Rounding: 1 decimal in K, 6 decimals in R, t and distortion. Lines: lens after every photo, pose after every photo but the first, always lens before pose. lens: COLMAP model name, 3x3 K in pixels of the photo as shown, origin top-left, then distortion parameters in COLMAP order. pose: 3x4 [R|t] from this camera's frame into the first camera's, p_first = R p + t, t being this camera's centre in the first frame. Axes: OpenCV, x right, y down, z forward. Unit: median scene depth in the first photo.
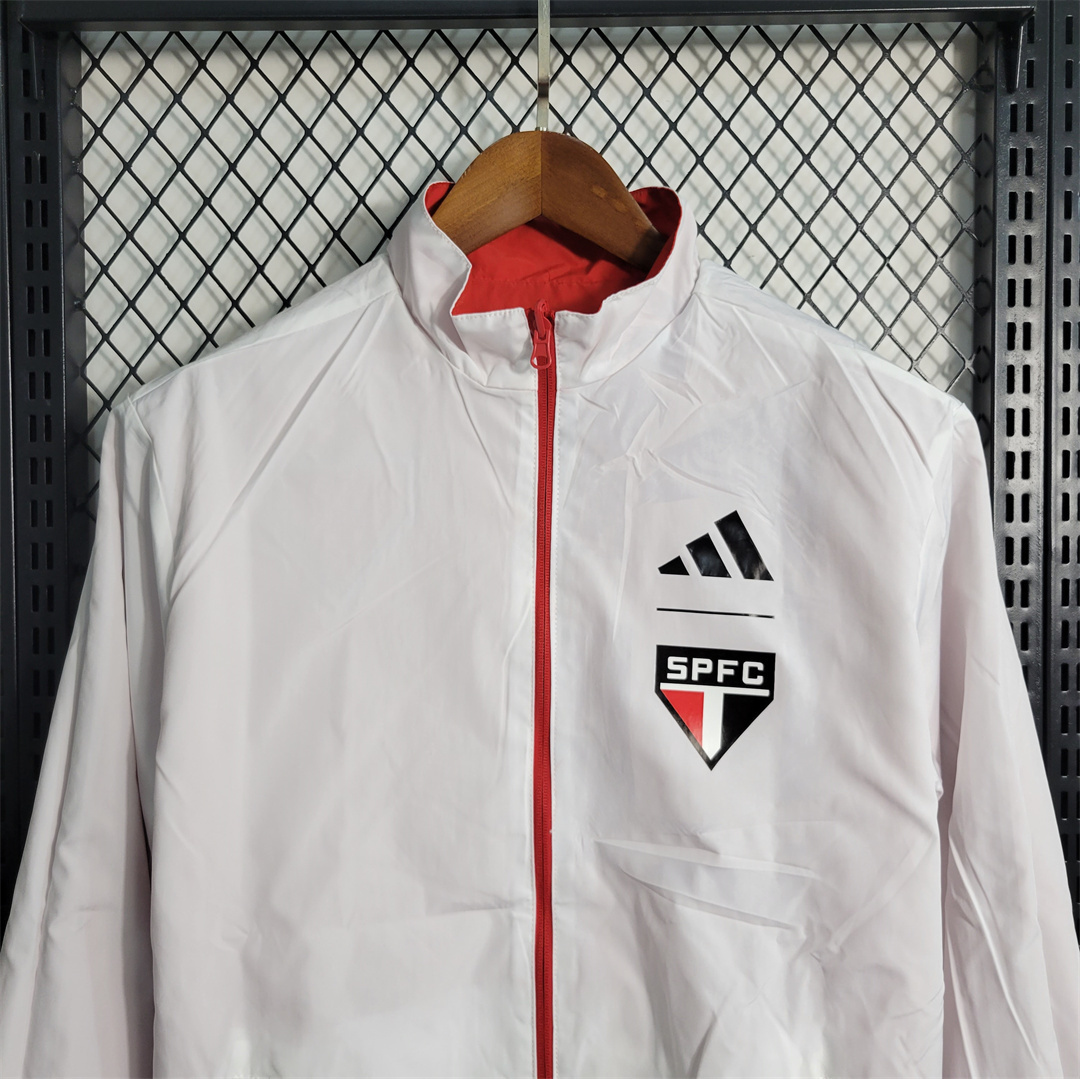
lens RADIAL K [[1079.6, 0, 549.8], [0, 1079.6, 533.0], [0, 0, 1]] dist [0.007898, 0.000000]
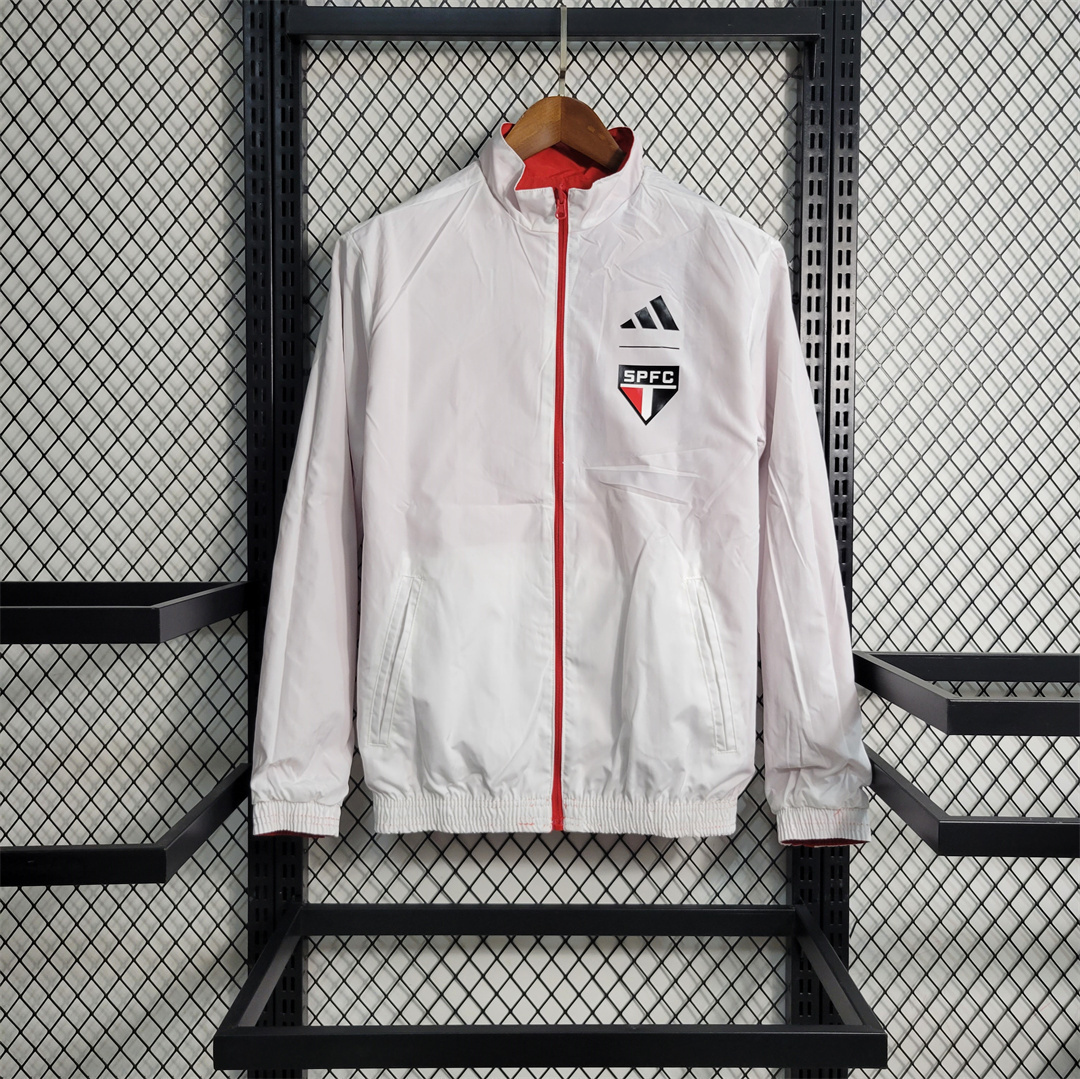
lens RADIAL K [[1079.6, 0, 544.5], [0, 1079.6, 532.5], [0, 0, 1]] dist [0.007898, 0.000000]
pose [[0.999904, 0.008830, 0.010717, -0.051533], [-0.008958, 0.999888, 0.011968, 0.377516], [-0.010610, -0.012063, 0.999871, -0.923006]]
